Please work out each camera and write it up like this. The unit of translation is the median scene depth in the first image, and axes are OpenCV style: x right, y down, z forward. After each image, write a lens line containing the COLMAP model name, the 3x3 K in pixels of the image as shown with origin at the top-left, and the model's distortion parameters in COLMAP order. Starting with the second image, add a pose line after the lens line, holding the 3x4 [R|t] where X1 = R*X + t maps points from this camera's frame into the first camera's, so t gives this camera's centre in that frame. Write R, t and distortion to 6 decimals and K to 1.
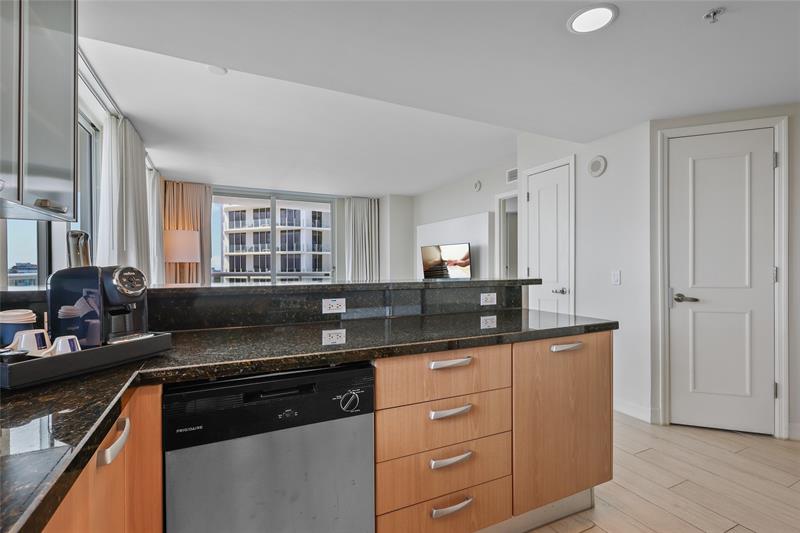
lens RADIAL K [[371.1, 0, 400.5], [0, 371.1, 270.2], [0, 0, 1]] dist [0.001032, 0.000439]
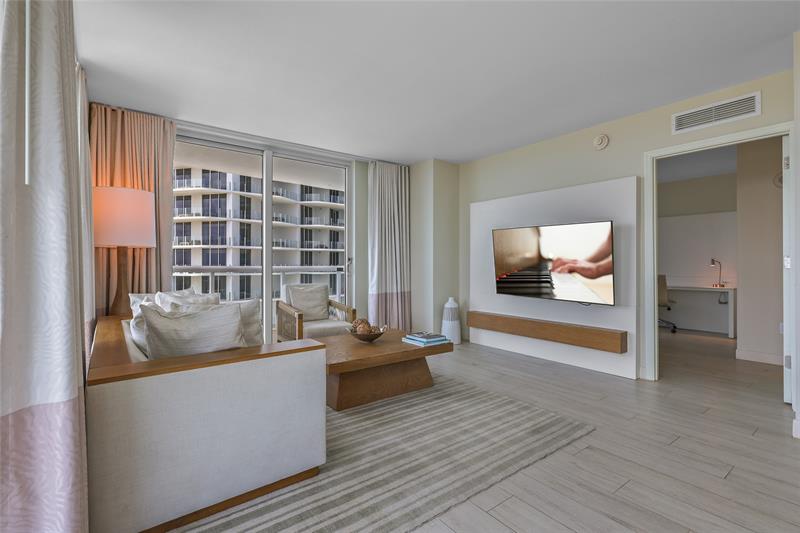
lens RADIAL K [[370.6, 0, 398.5], [0, 370.6, 265.2], [0, 0, 1]] dist [0.000507, 0.000315]
pose [[0.981574, 0.002552, 0.191065, -0.232576], [-0.001618, 0.999986, -0.005041, 0.008216], [-0.191075, 0.004639, 0.981564, 0.298647]]
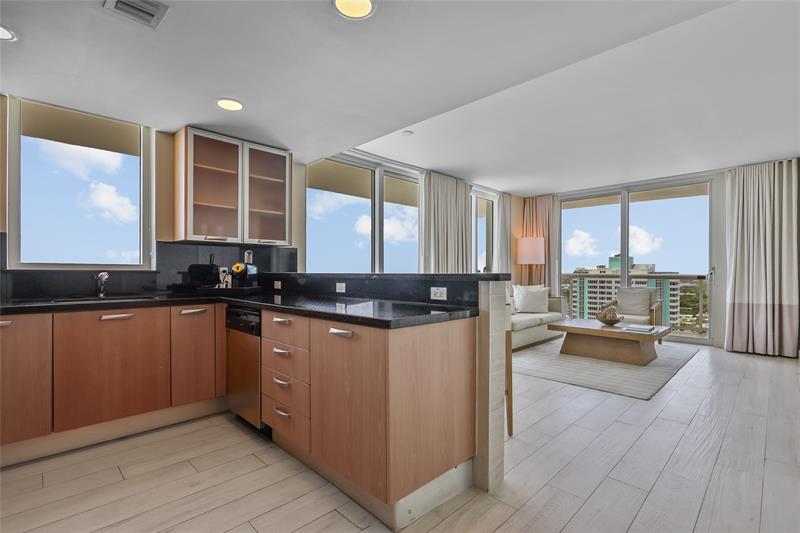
lens RADIAL K [[374.7, 0, 404.8], [0, 374.7, 273.4], [0, 0, 1]] dist [-0.000113, -0.000002]
pose [[0.331534, 0.004407, -0.943433, 0.342030], [-0.009094, 0.999958, 0.001475, 0.007880], [0.943400, 0.008090, 0.331560, 0.183747]]
